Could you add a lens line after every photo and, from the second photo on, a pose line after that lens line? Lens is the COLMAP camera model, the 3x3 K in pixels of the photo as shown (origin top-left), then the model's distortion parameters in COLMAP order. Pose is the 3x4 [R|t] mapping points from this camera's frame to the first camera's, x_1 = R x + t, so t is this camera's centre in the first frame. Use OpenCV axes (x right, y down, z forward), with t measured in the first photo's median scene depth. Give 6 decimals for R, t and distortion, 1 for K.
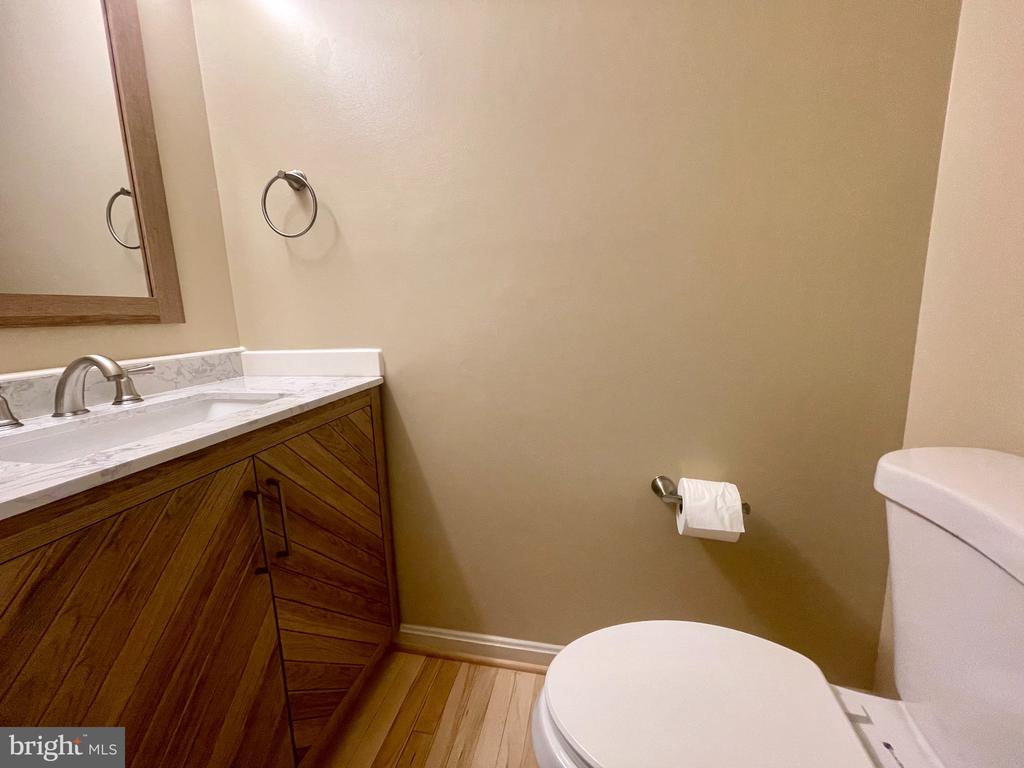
lens RADIAL K [[413.7, 0, 513.5], [0, 413.7, 381.8], [0, 0, 1]] dist [-0.000434, -0.000438]
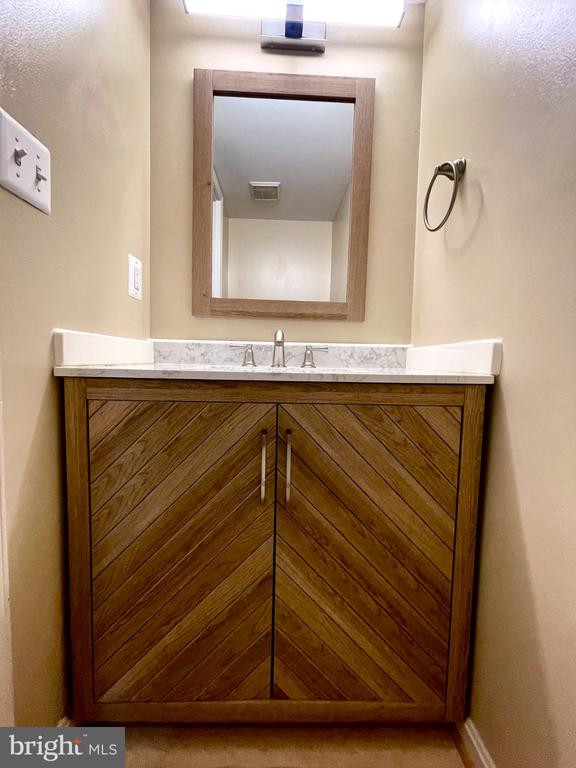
lens RADIAL K [[310.3, 0, 289.0], [0, 310.3, 382.0], [0, 0, 1]] dist [-0.000434, -0.000438]
pose [[0.211617, 0.098045, -0.972423, 0.176577], [-0.192342, 0.979676, 0.056919, 0.046335], [0.958239, 0.174993, 0.226174, 0.619042]]
